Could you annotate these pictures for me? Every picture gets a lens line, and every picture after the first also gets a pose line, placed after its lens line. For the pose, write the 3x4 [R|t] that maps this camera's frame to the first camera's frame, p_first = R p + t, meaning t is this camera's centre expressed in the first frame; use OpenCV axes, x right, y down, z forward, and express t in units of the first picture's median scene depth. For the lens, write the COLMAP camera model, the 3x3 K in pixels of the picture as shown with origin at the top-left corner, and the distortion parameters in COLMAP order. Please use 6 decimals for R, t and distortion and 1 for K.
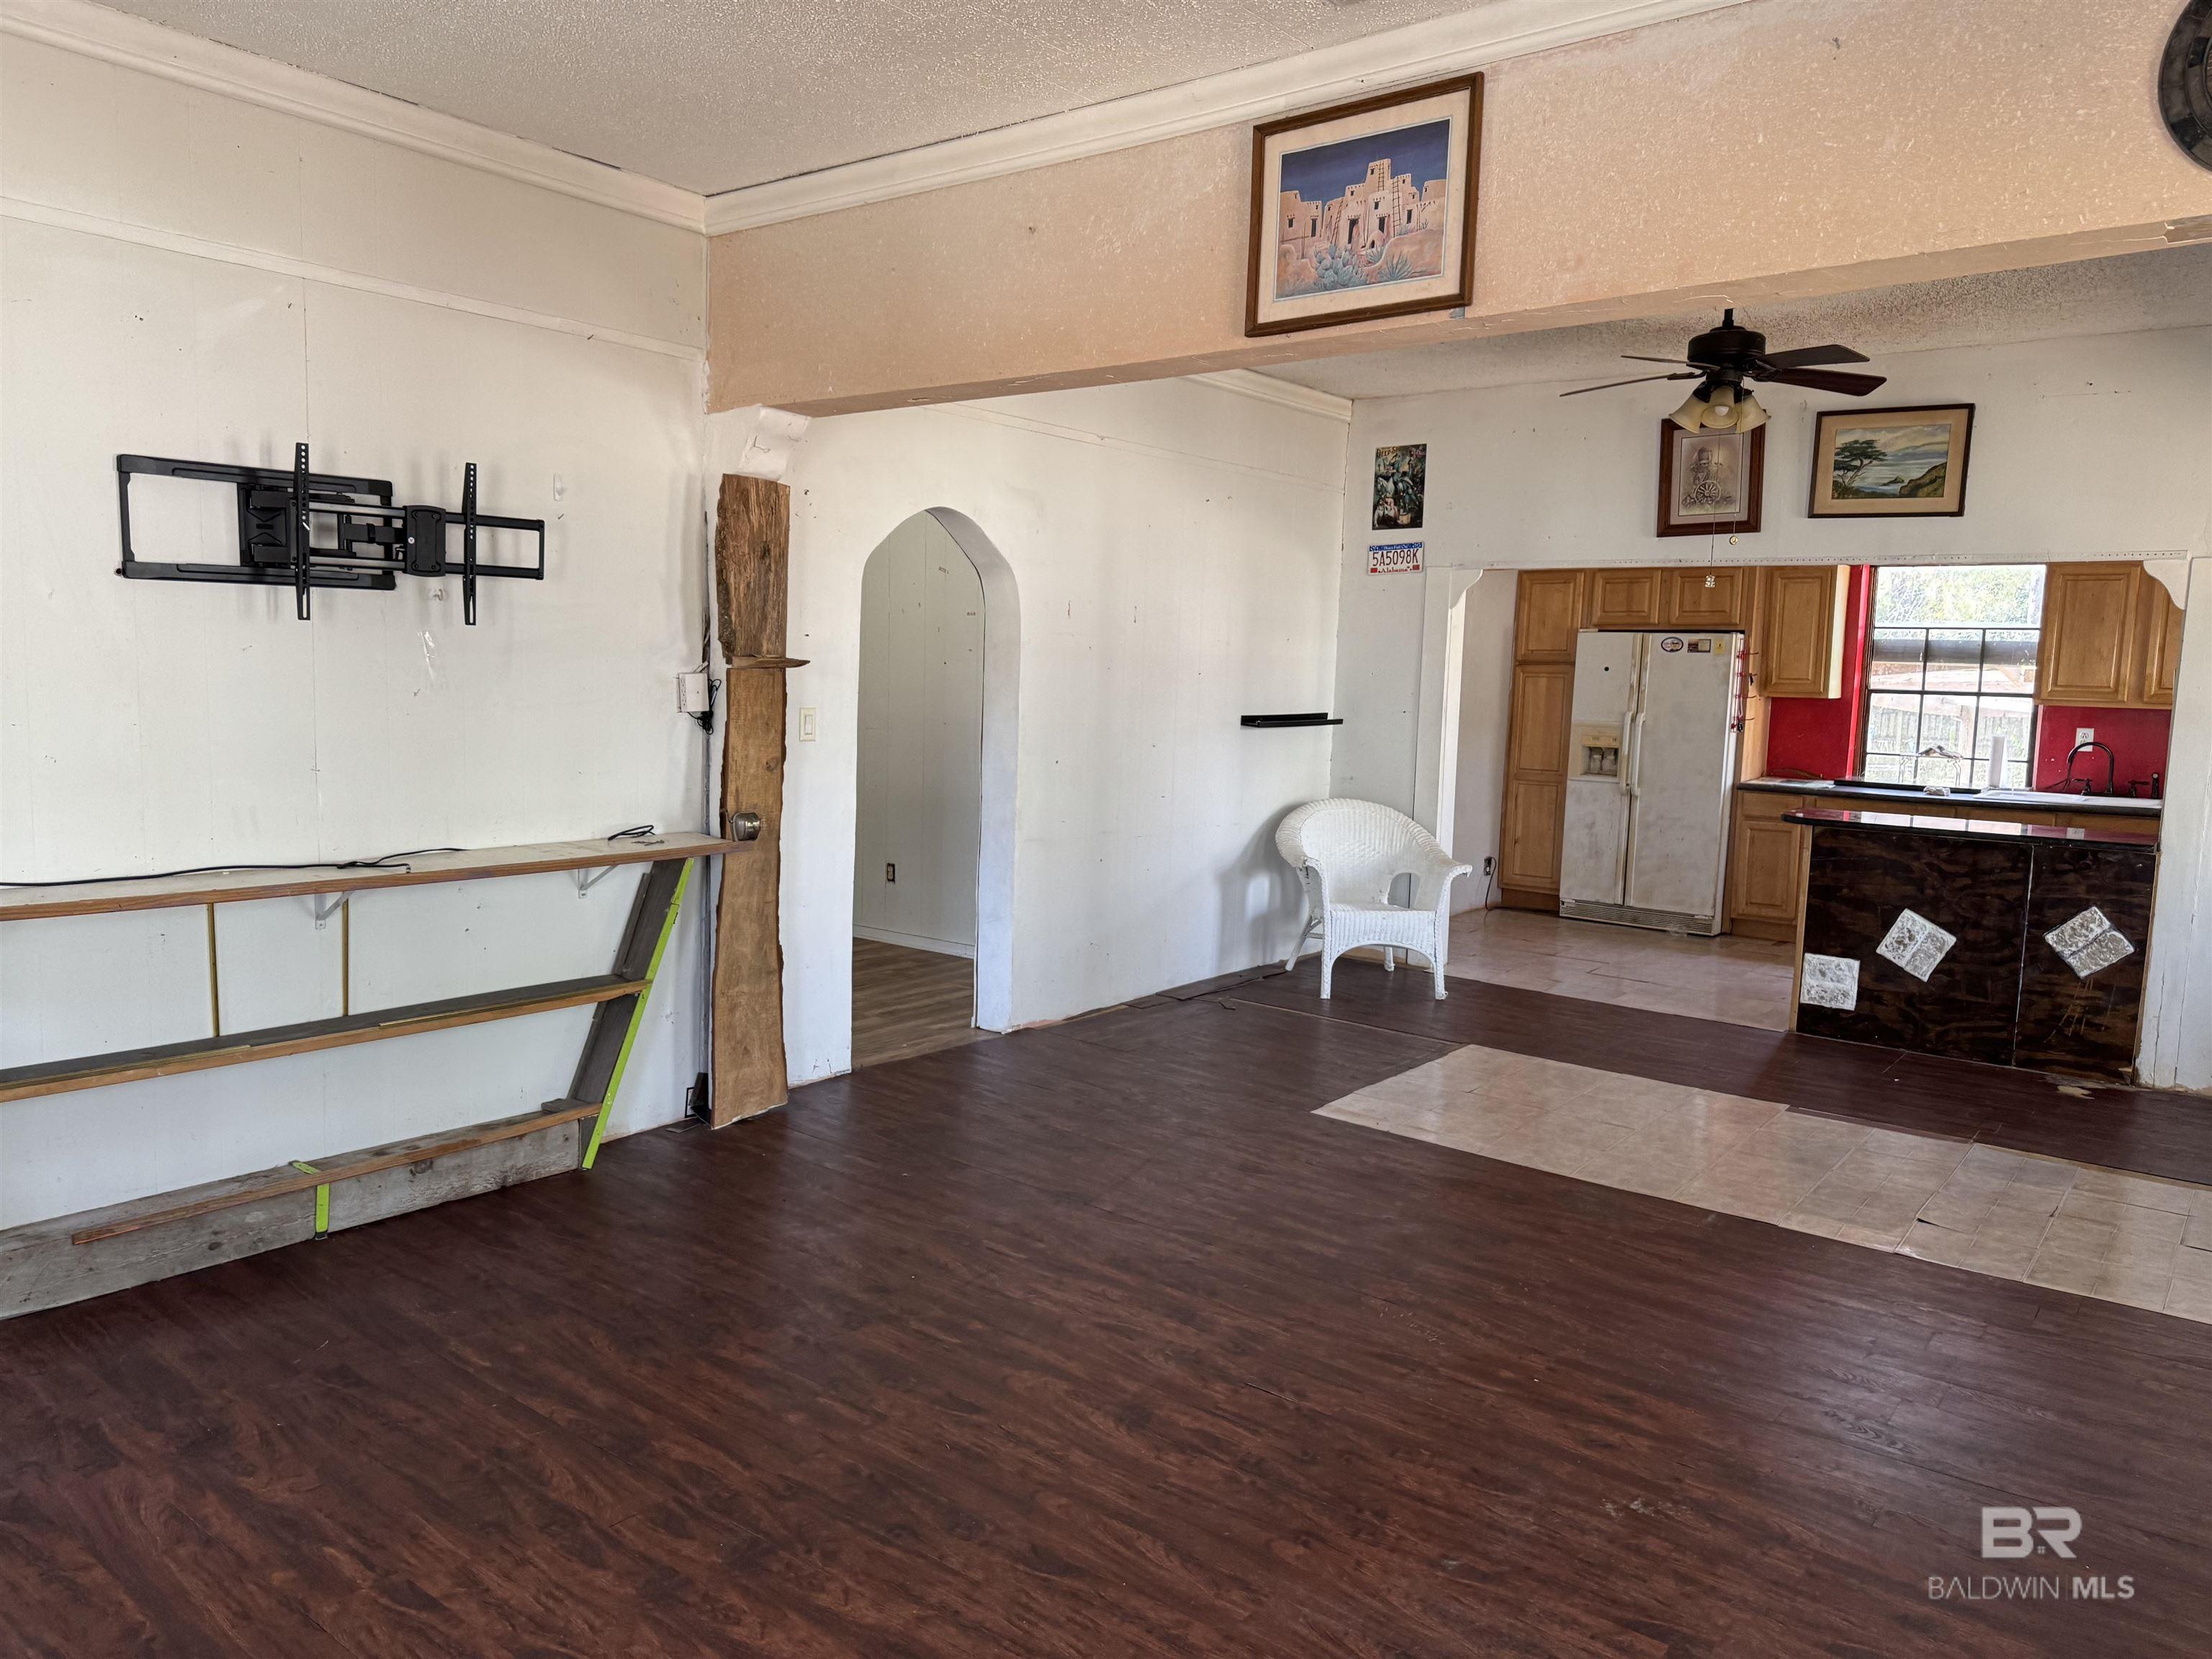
lens RADIAL K [[1542.8, 0, 1111.9], [0, 1542.8, 841.2], [0, 0, 1]] dist [0.097551, -0.122389]
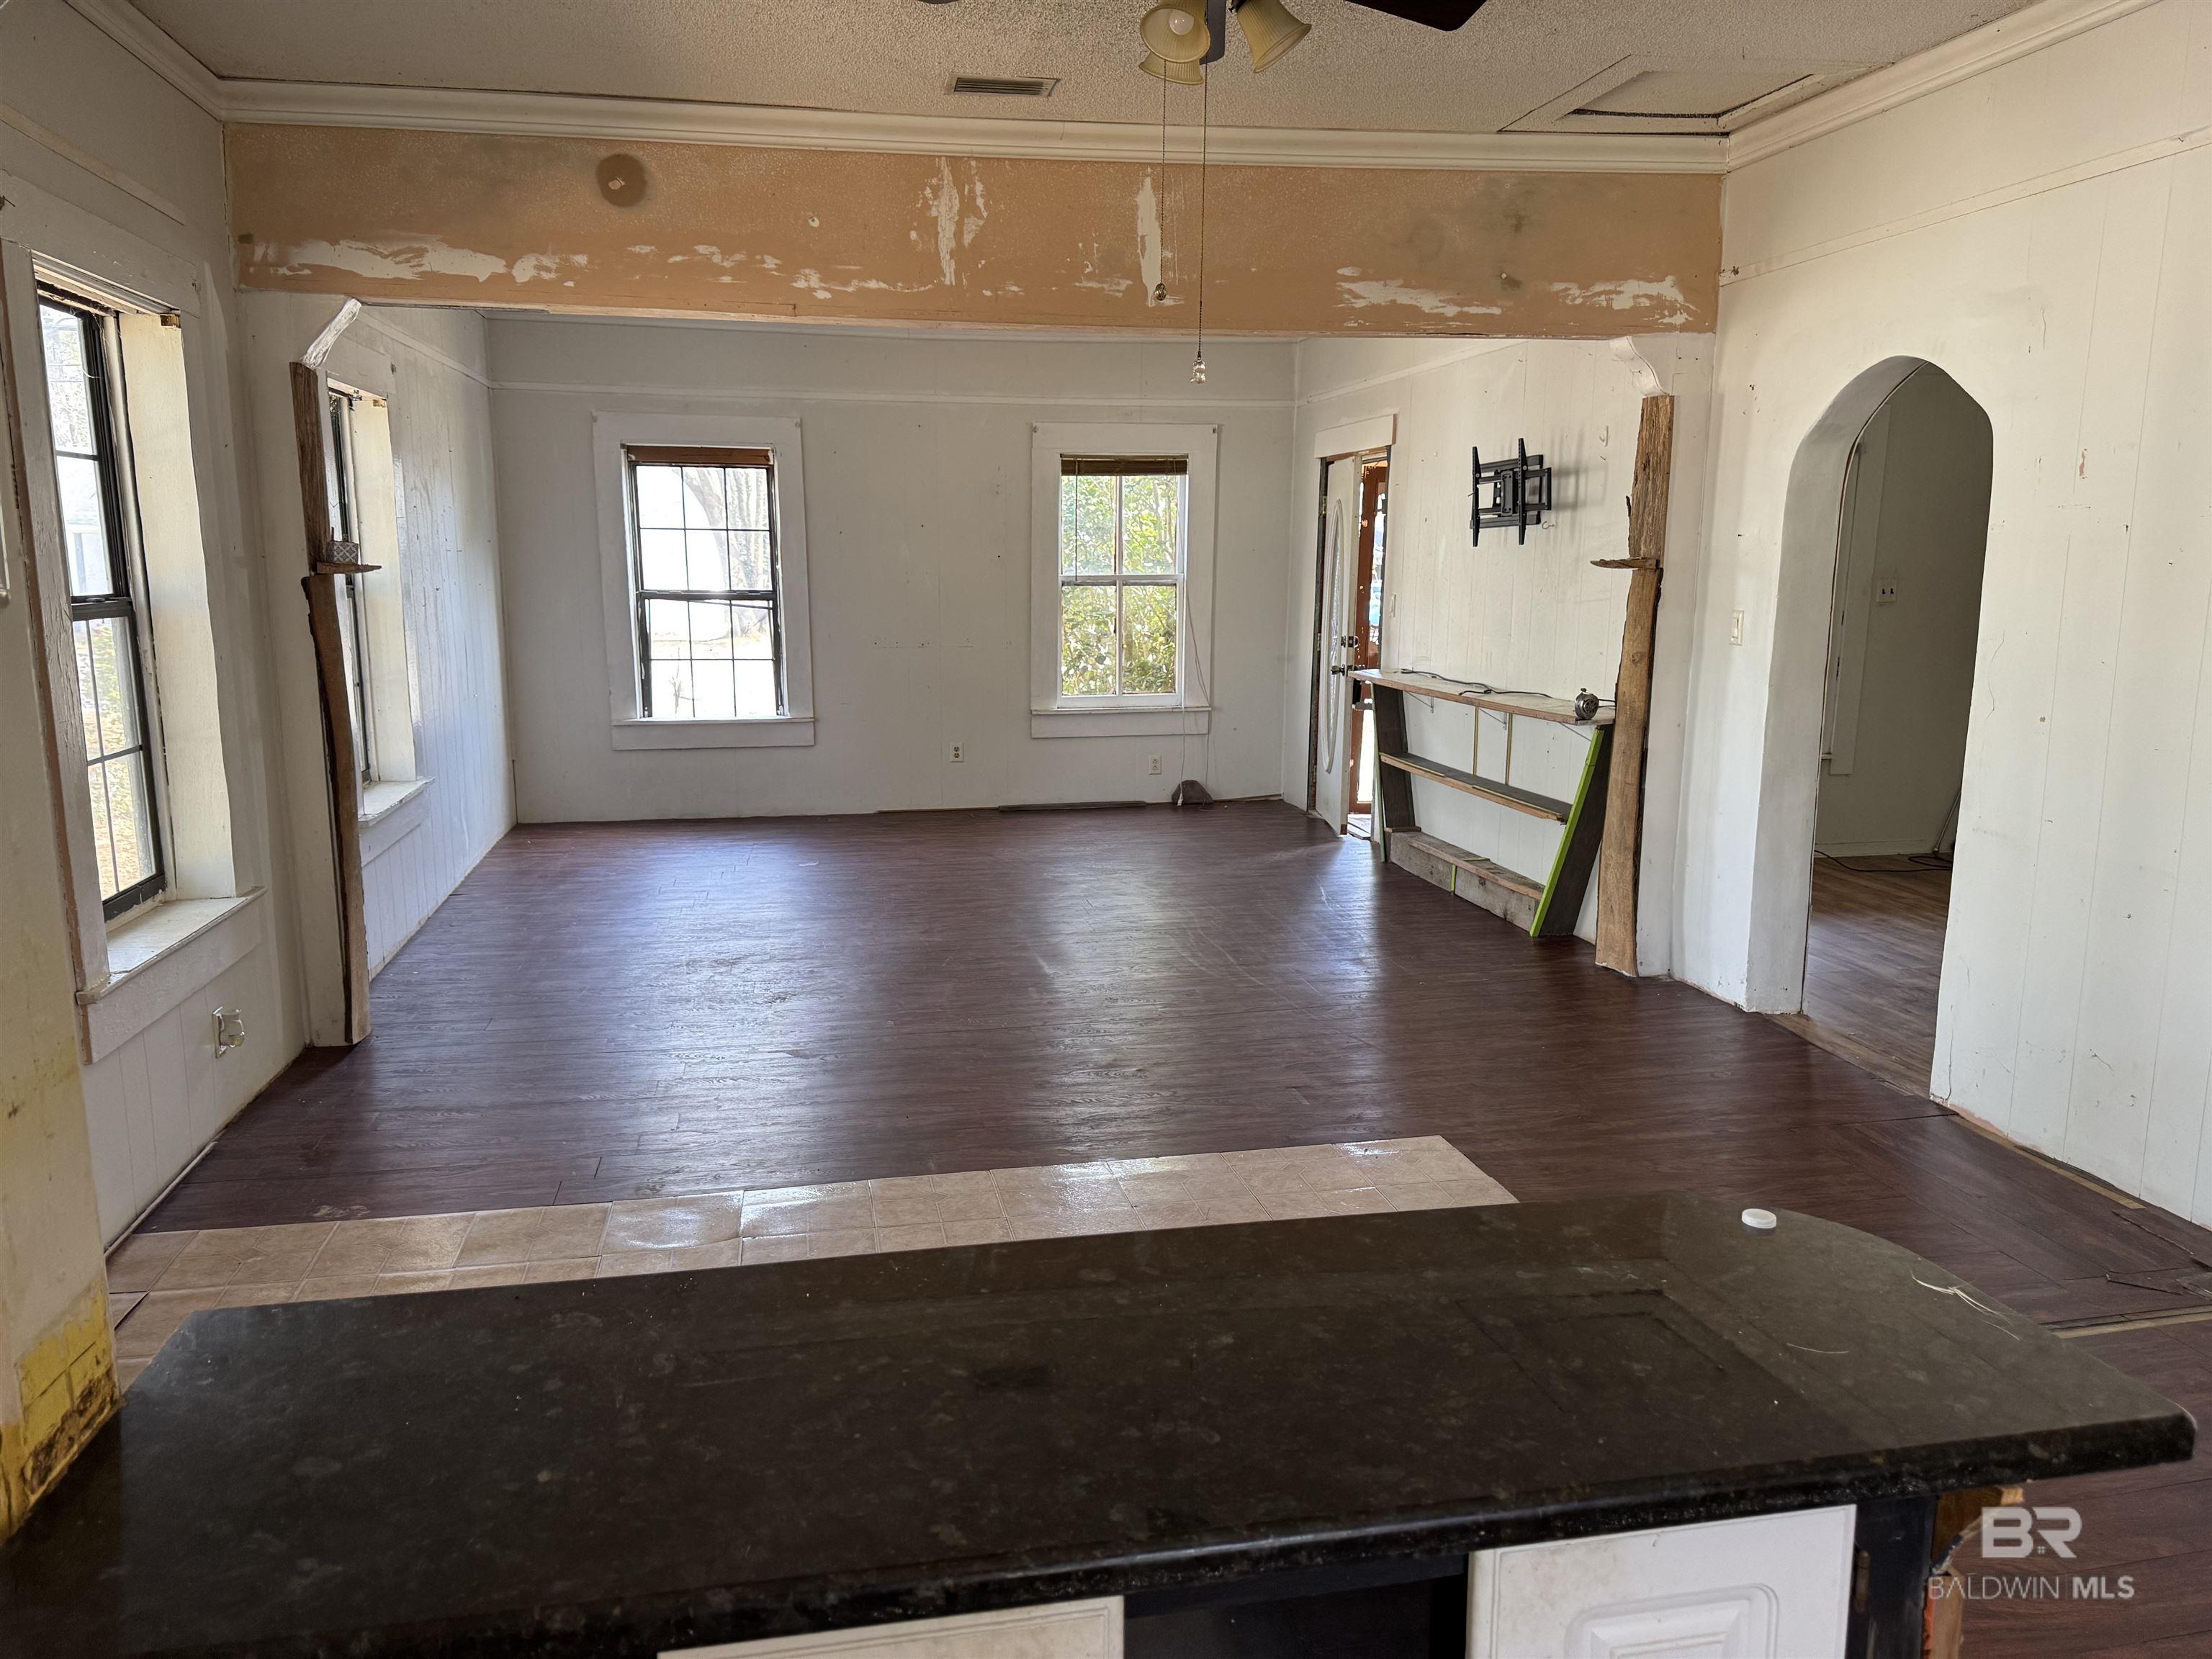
lens RADIAL K [[1579.5, 0, 1098.9], [0, 1579.5, 833.6], [0, 0, 1]] dist [0.102523, -0.126715]
pose [[-0.649501, 0.103810, -0.753241, 0.906202], [-0.105077, 0.968877, 0.224134, -0.144911], [0.753065, 0.224723, -0.618379, 1.464840]]
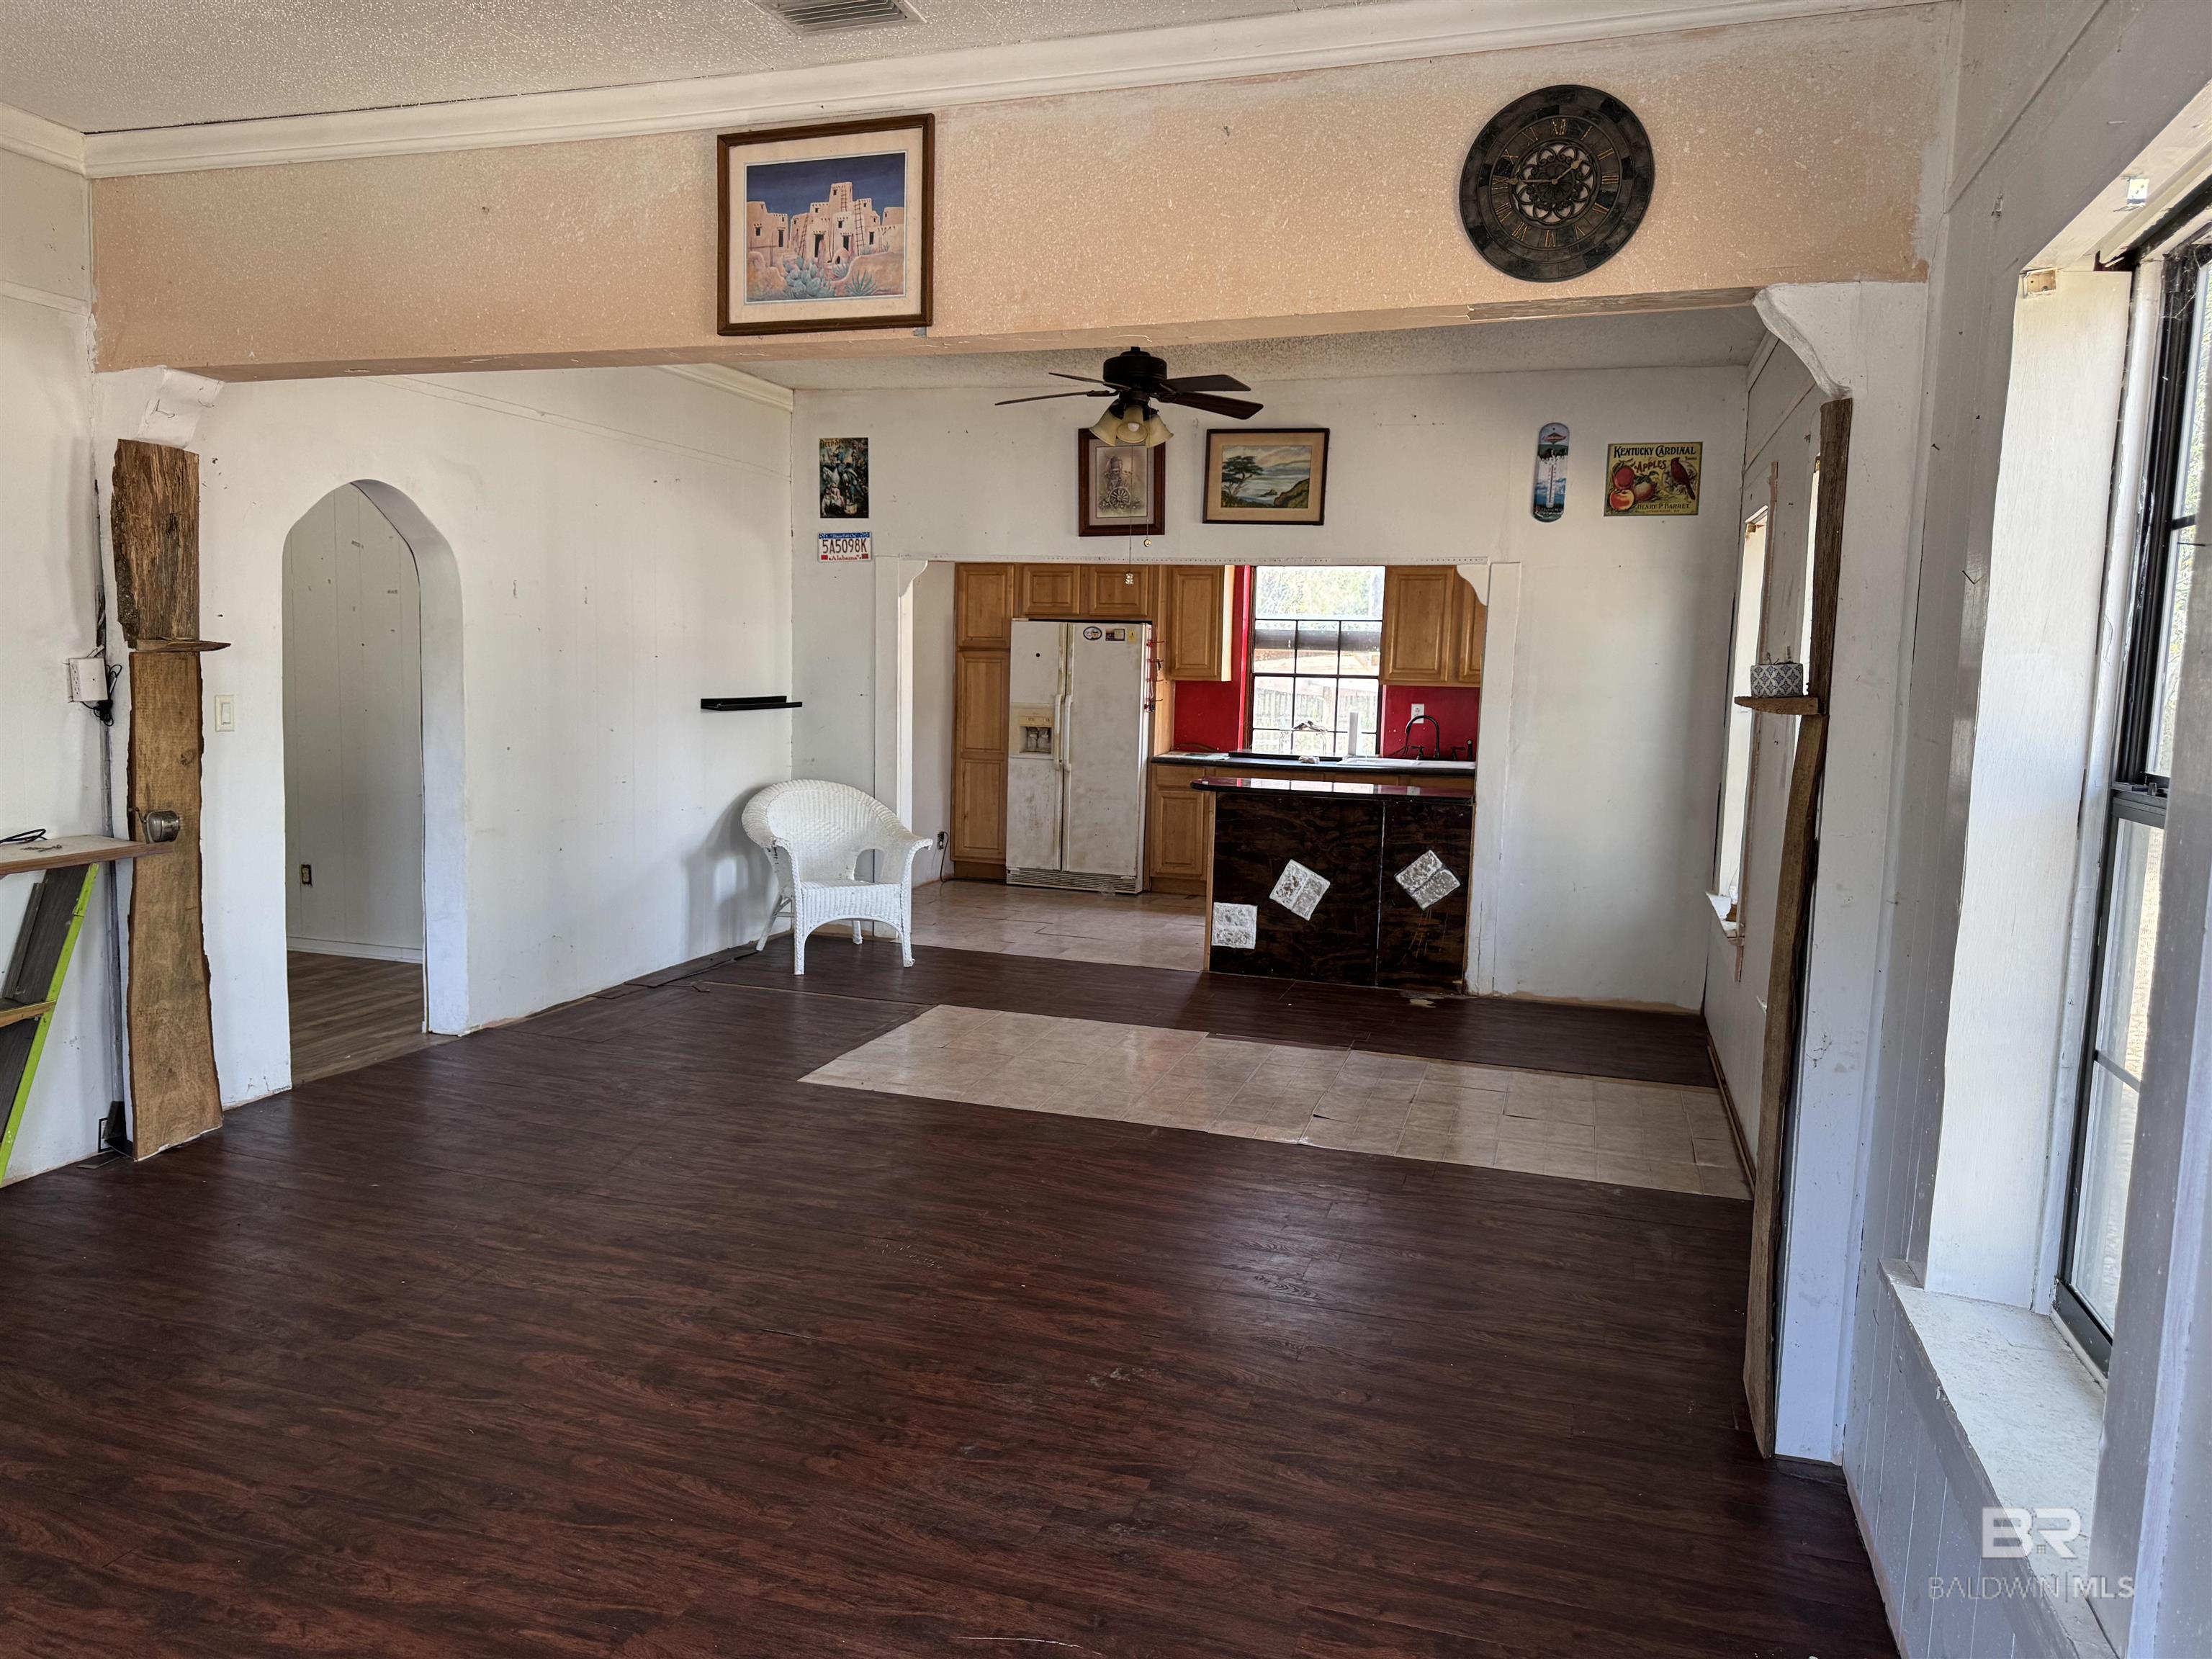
lens RADIAL K [[1548.4, 0, 1079.4], [0, 1548.4, 839.3], [0, 0, 1]] dist [0.097504, -0.122766]
pose [[0.941905, -0.042121, 0.333228, -0.037446], [0.039273, 0.999112, 0.015282, 0.004966], [-0.333576, -0.001307, 0.942722, -0.052024]]
